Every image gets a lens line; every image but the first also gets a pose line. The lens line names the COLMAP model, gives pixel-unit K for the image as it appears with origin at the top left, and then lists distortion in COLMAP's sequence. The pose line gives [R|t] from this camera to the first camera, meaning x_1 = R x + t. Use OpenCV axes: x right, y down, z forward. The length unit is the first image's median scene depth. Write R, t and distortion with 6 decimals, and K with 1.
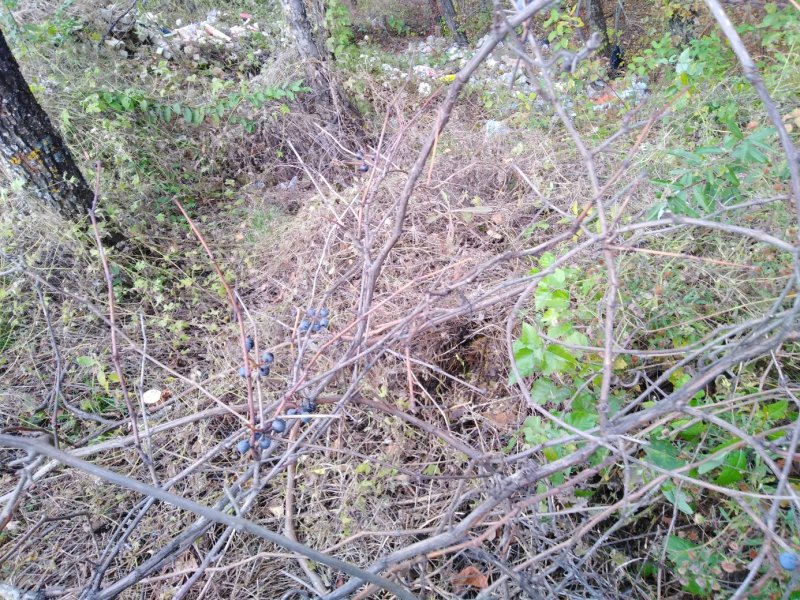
lens RADIAL K [[562.5, 0, 400.4], [0, 562.5, 295.7], [0, 0, 1]] dist [-0.000599, -0.029149]
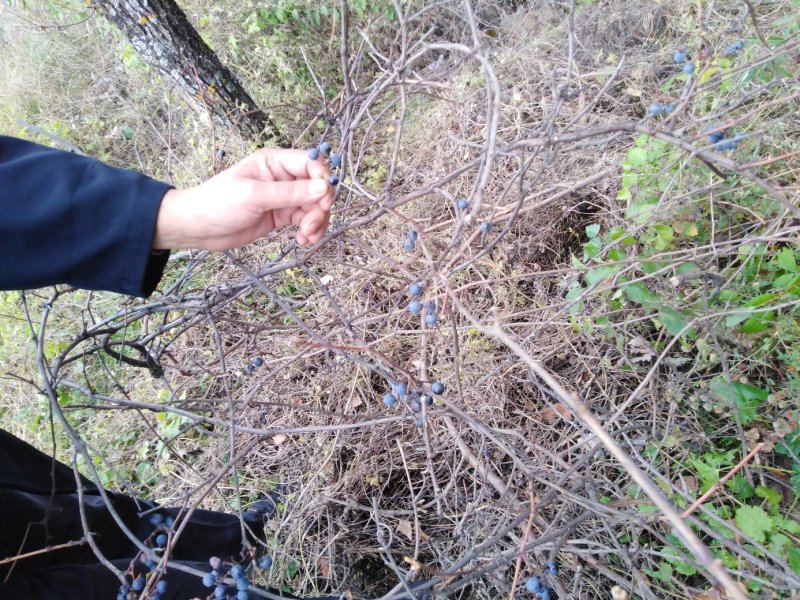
lens RADIAL K [[562.5, 0, 400.5], [0, 562.5, 299.8], [0, 0, 1]] dist [-0.000599, -0.029149]
pose [[0.942550, -0.046871, -0.330759, 0.091318], [0.121413, 0.970465, 0.208463, -0.014163], [0.311220, -0.236645, 0.920403, -0.078536]]
